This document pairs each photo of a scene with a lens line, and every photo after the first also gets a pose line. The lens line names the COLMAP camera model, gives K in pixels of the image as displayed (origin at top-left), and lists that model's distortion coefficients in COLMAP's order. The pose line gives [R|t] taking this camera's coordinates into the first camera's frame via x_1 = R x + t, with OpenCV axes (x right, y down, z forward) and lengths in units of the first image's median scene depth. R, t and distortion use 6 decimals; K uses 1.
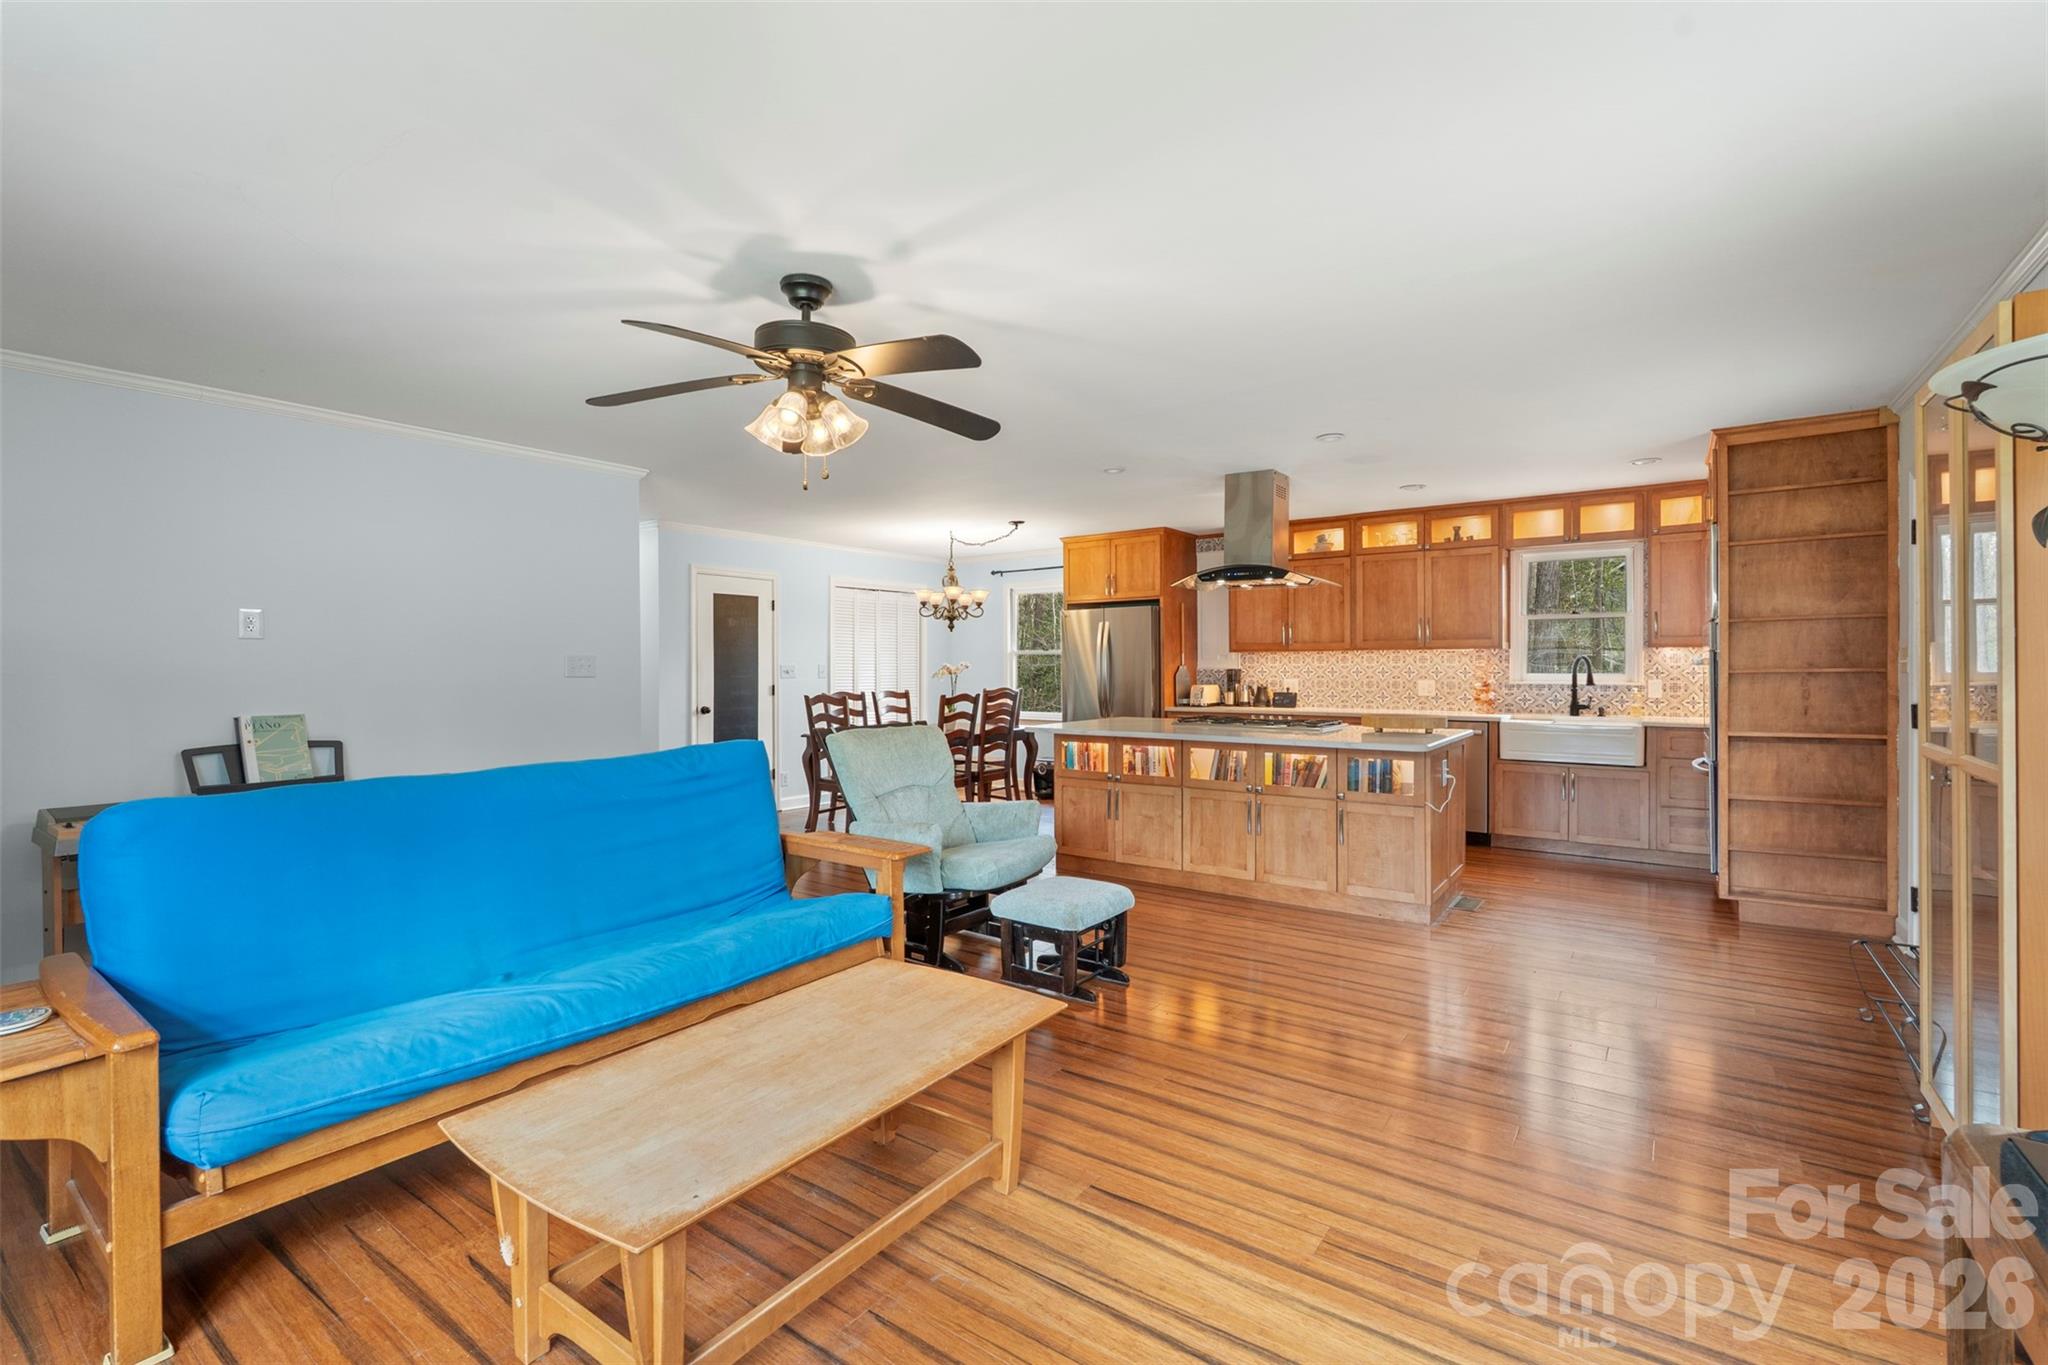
lens RADIAL K [[905.7, 0, 1033.2], [0, 905.7, 678.9], [0, 0, 1]] dist [-0.004143, 0.000733]
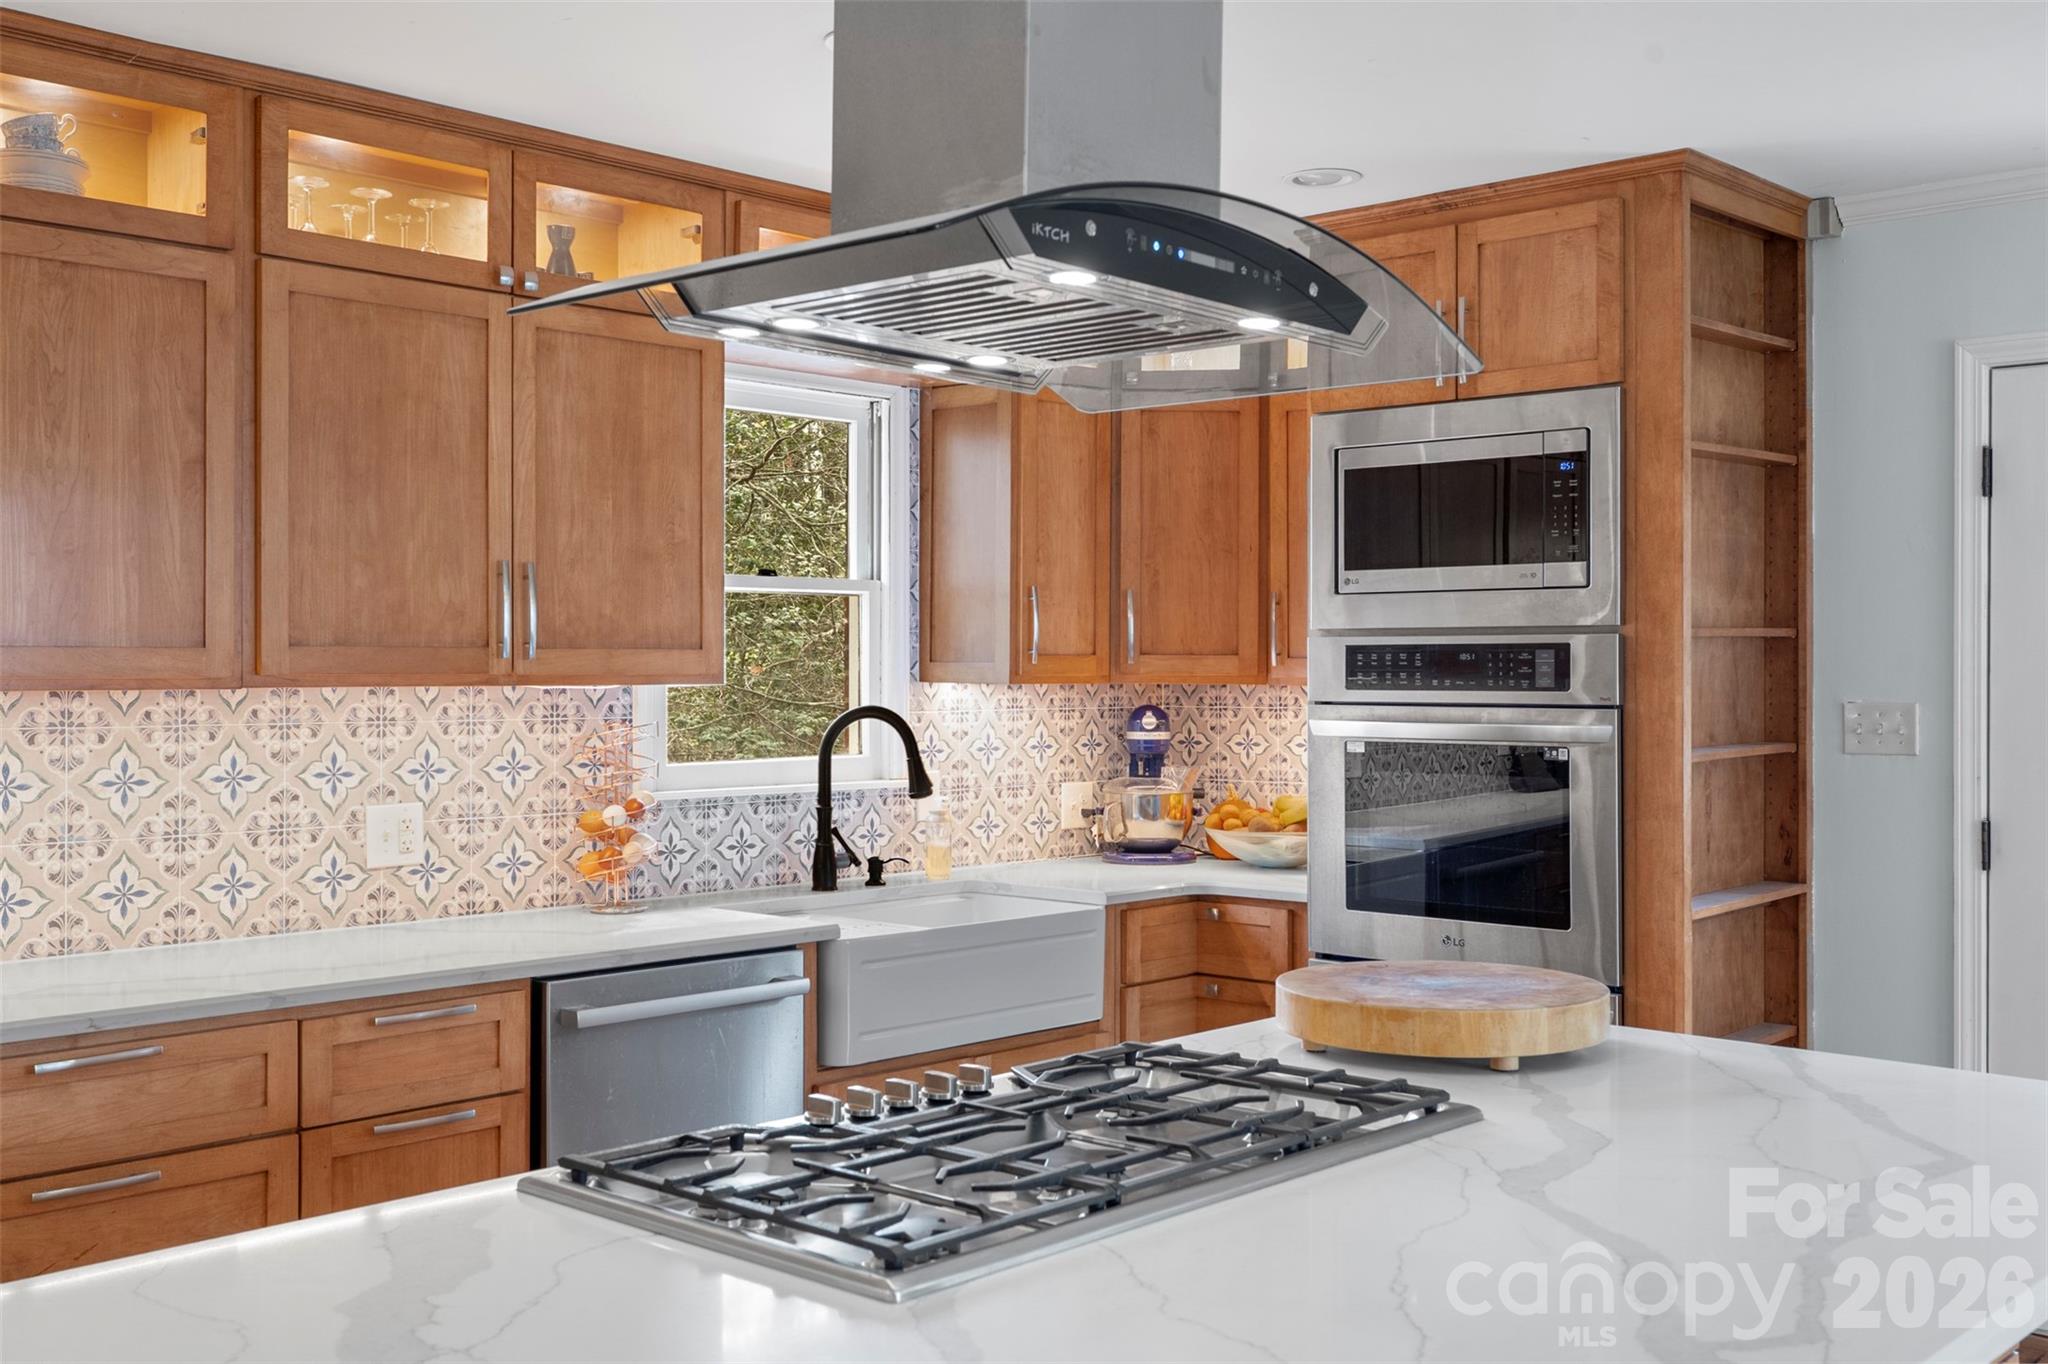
lens RADIAL K [[2026.7, 0, 1033.8], [0, 2026.7, 664.4], [0, 0, 1]] dist [0.003934, 0.000000]
pose [[0.135942, 0.005490, 0.990702, -0.110996], [0.014130, 0.999872, -0.007479, -0.032510], [-0.990616, 0.015015, 0.135847, 0.787588]]
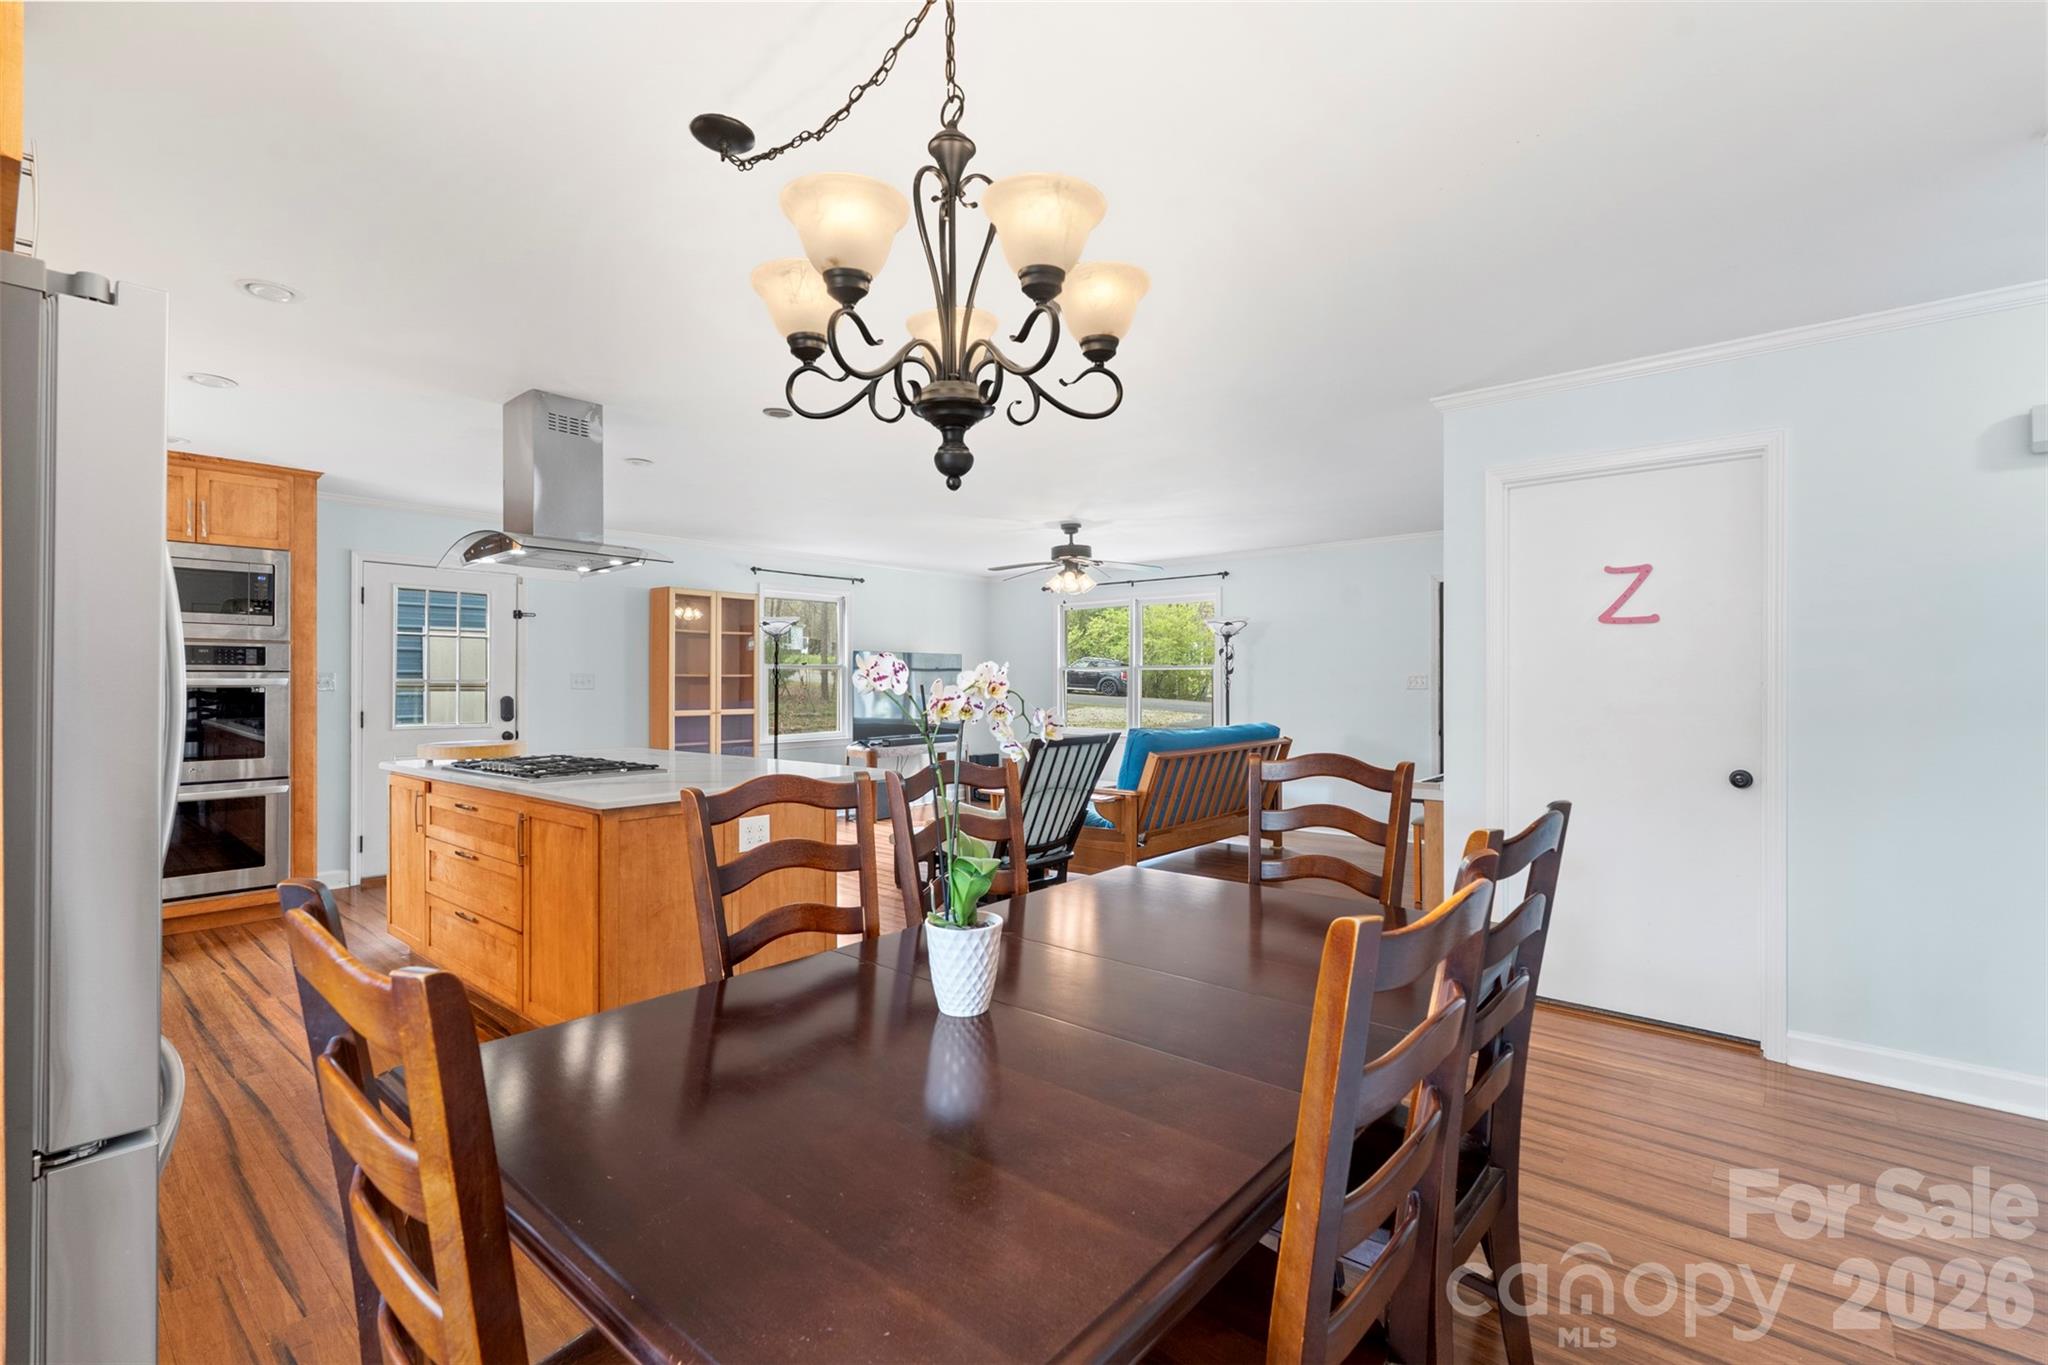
lens RADIAL K [[905.7, 0, 1022.5], [0, 905.7, 678.5], [0, 0, 1]] dist [-0.004143, 0.000733]
pose [[-0.994967, 0.006149, 0.100015, -0.143589], [0.007171, 0.999926, 0.009865, -0.018923], [-0.099947, 0.010532, -0.994937, 1.366177]]
